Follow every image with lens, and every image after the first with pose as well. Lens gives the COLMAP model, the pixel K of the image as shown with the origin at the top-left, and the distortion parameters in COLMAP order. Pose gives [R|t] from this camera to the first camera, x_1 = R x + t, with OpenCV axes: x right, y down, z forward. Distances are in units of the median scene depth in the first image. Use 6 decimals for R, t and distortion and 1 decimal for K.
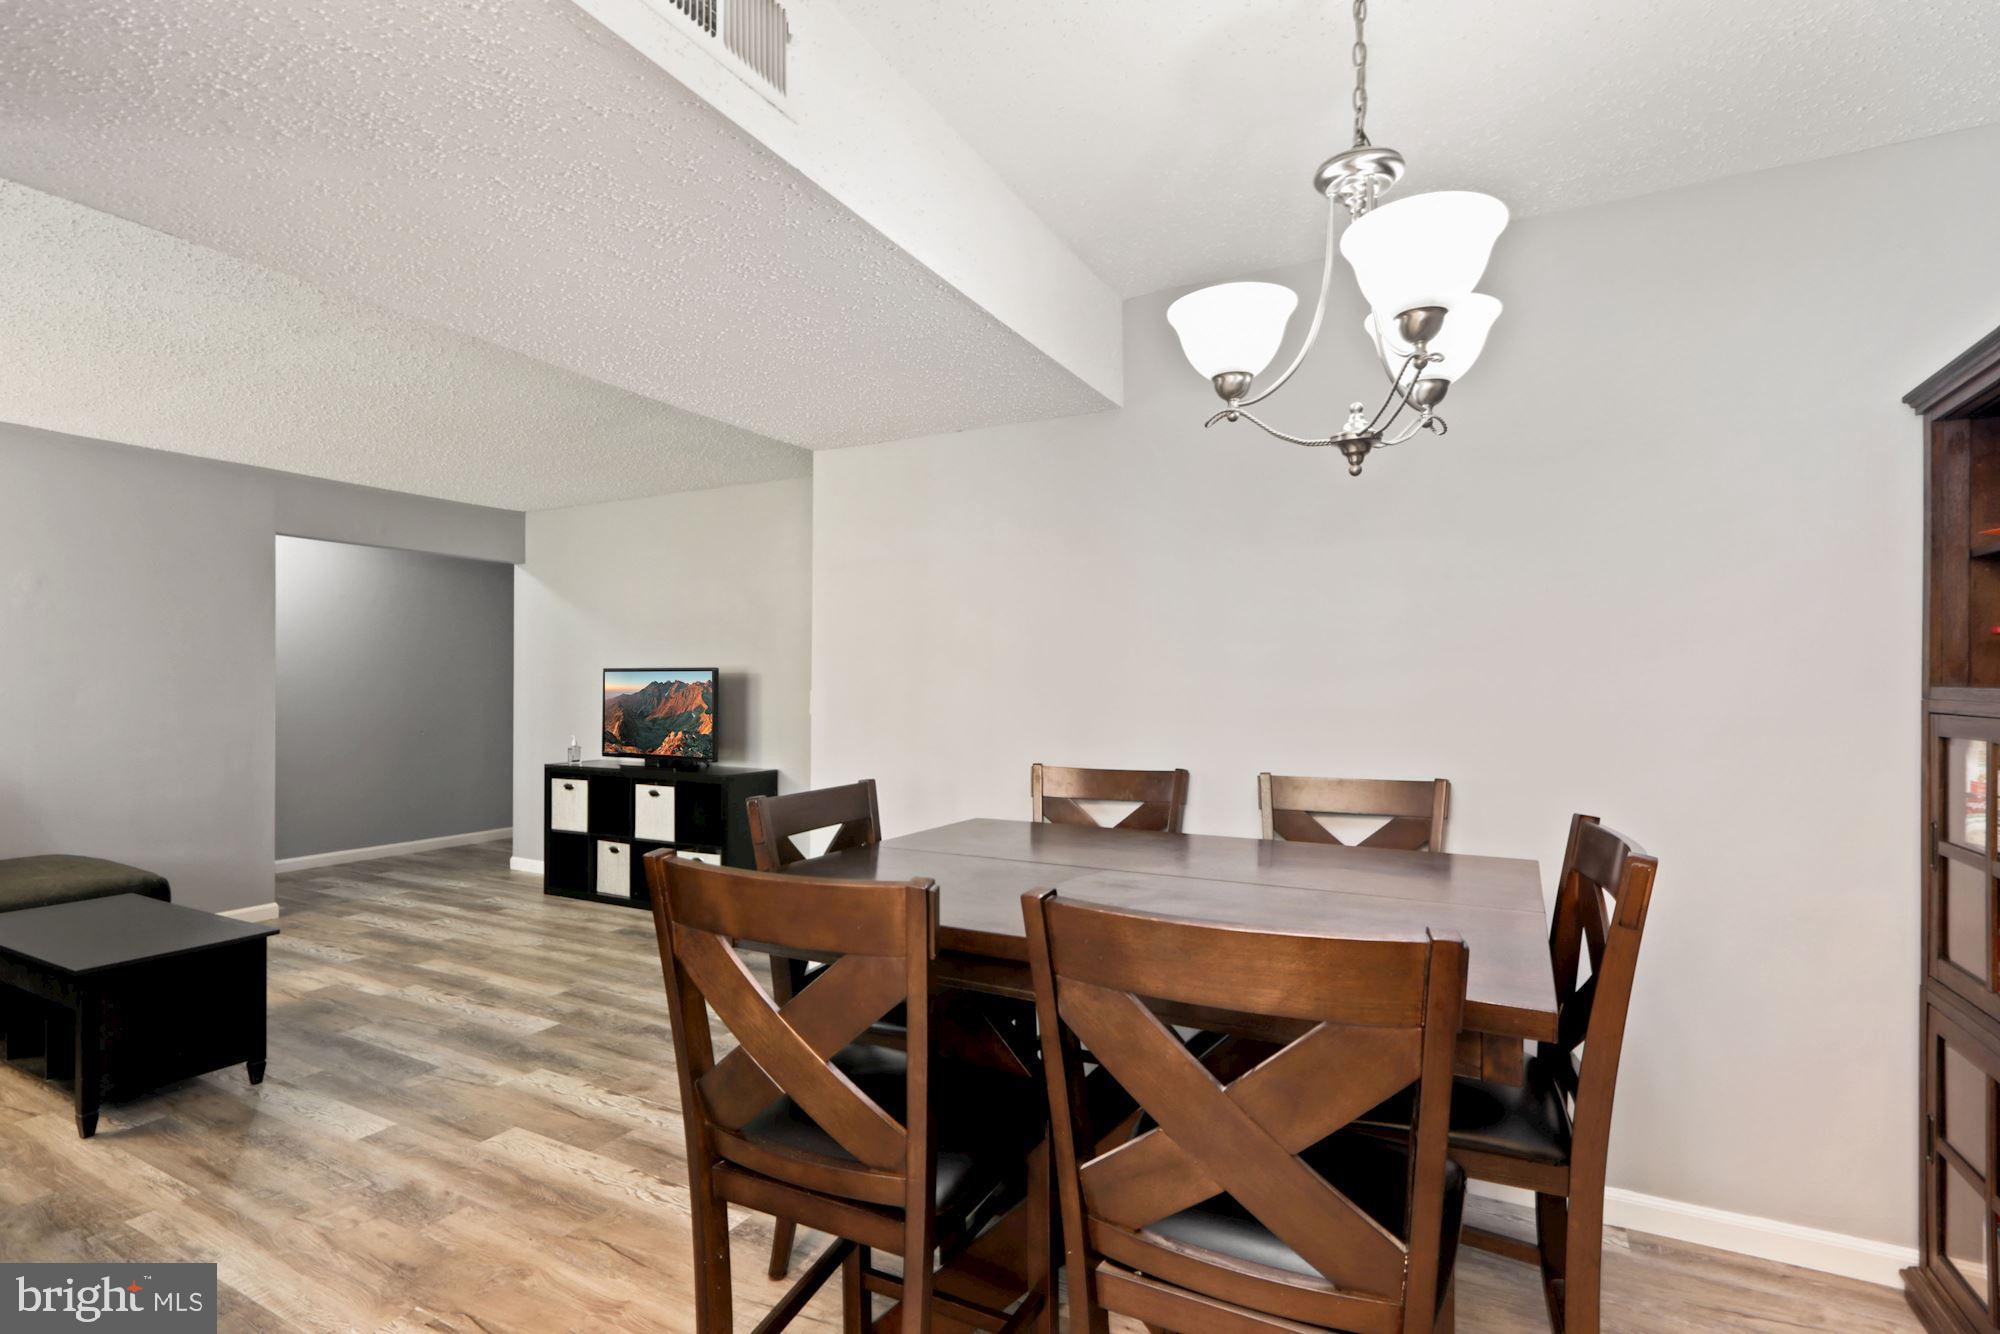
lens RADIAL K [[926.7, 0, 997.0], [0, 926.7, 680.1], [0, 0, 1]] dist [0.001719, 0.000732]
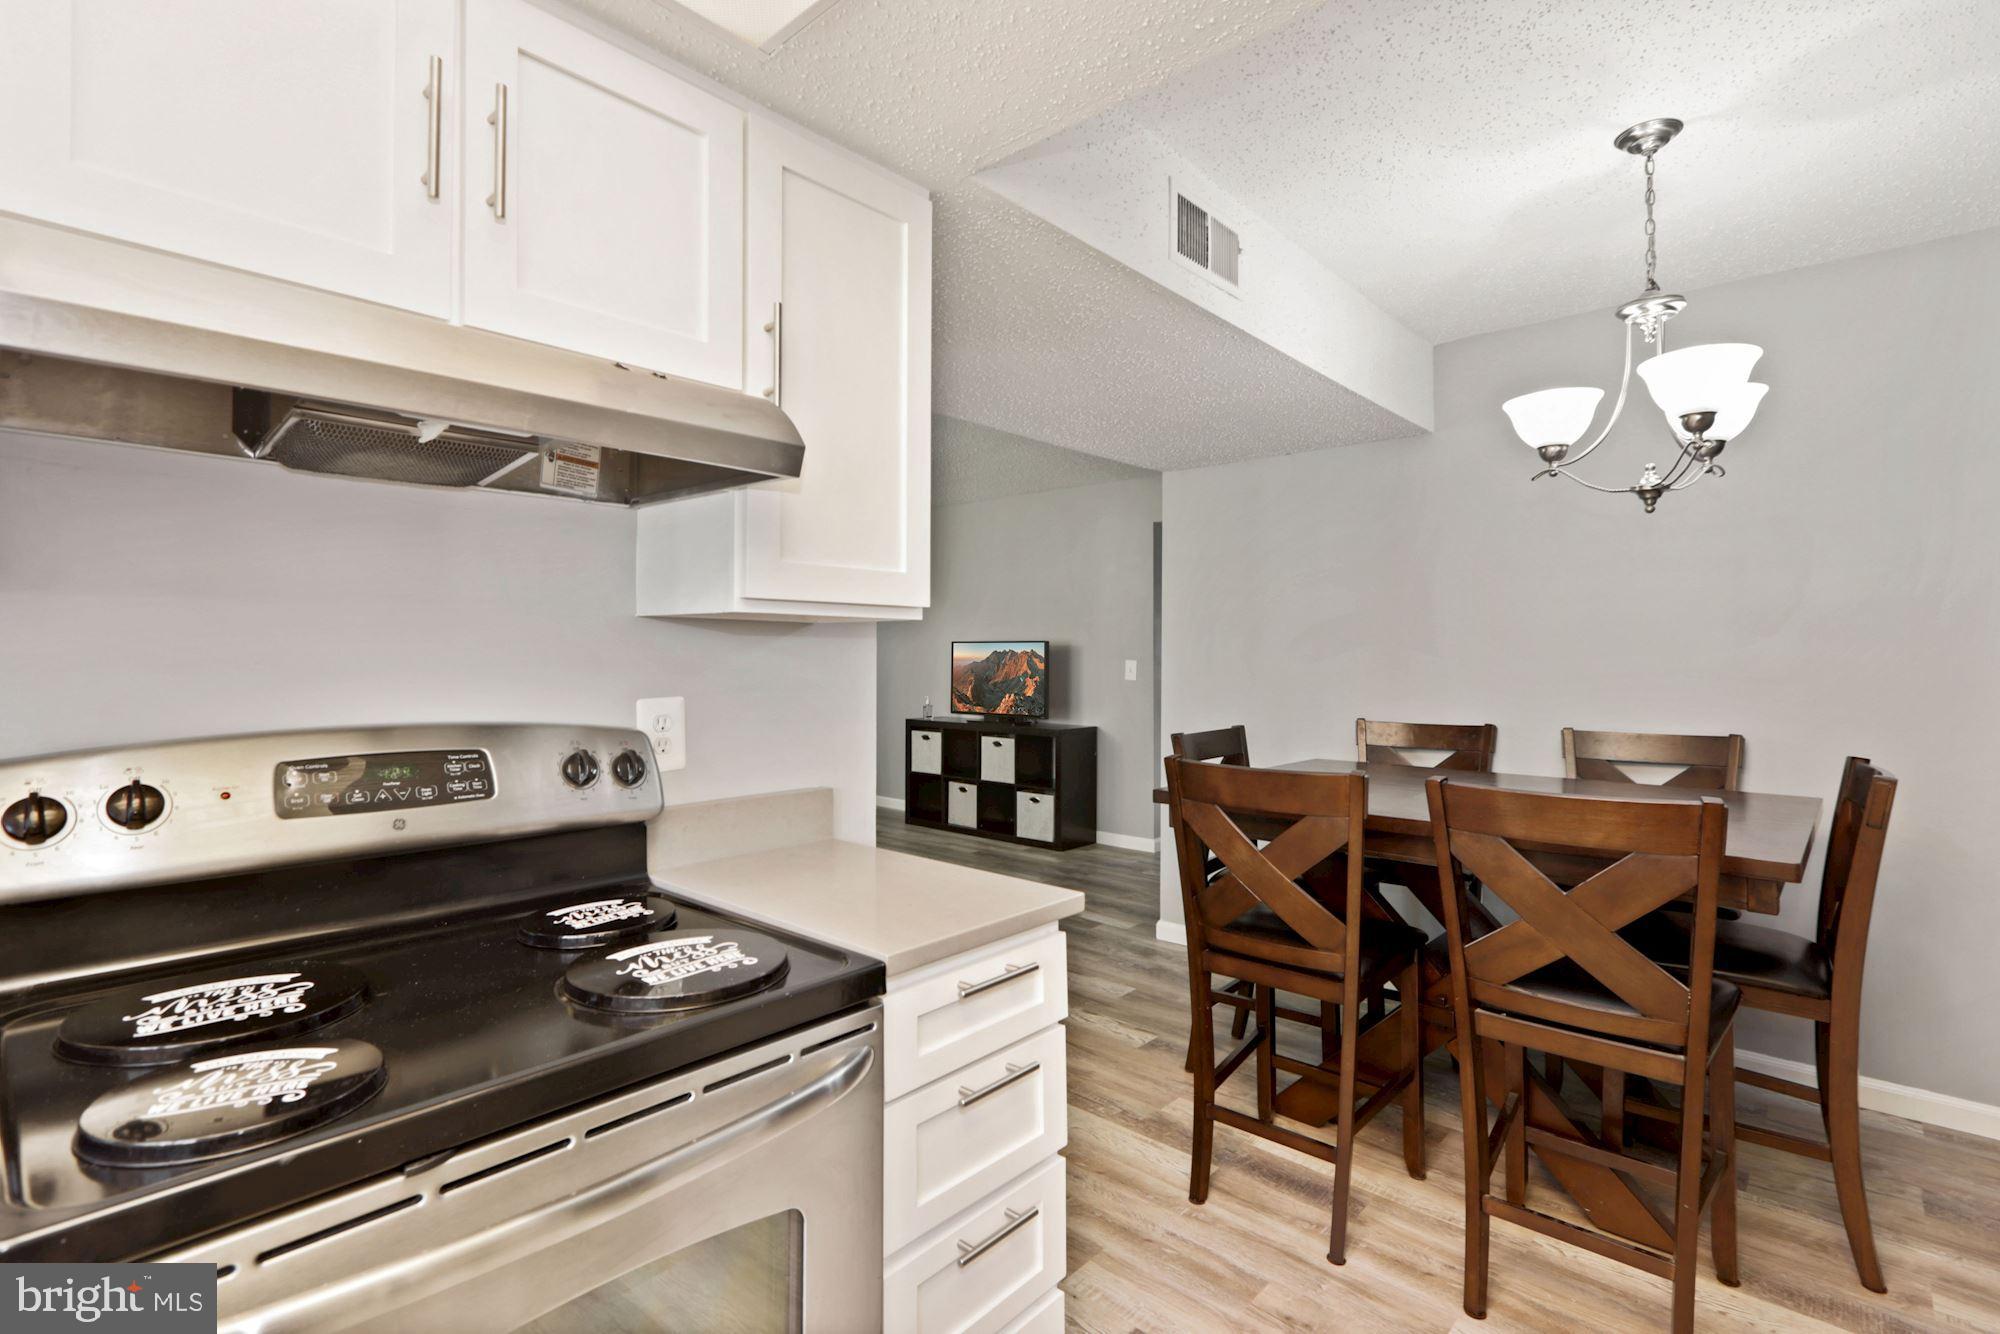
lens RADIAL K [[926.7, 0, 989.2], [0, 926.7, 637.6], [0, 0, 1]] dist [0.001719, 0.000732]
pose [[0.968465, -0.004959, -0.249101, -0.221157], [0.001782, 0.999914, -0.012978, -0.006283], [0.249144, 0.012125, 0.968390, -0.575592]]
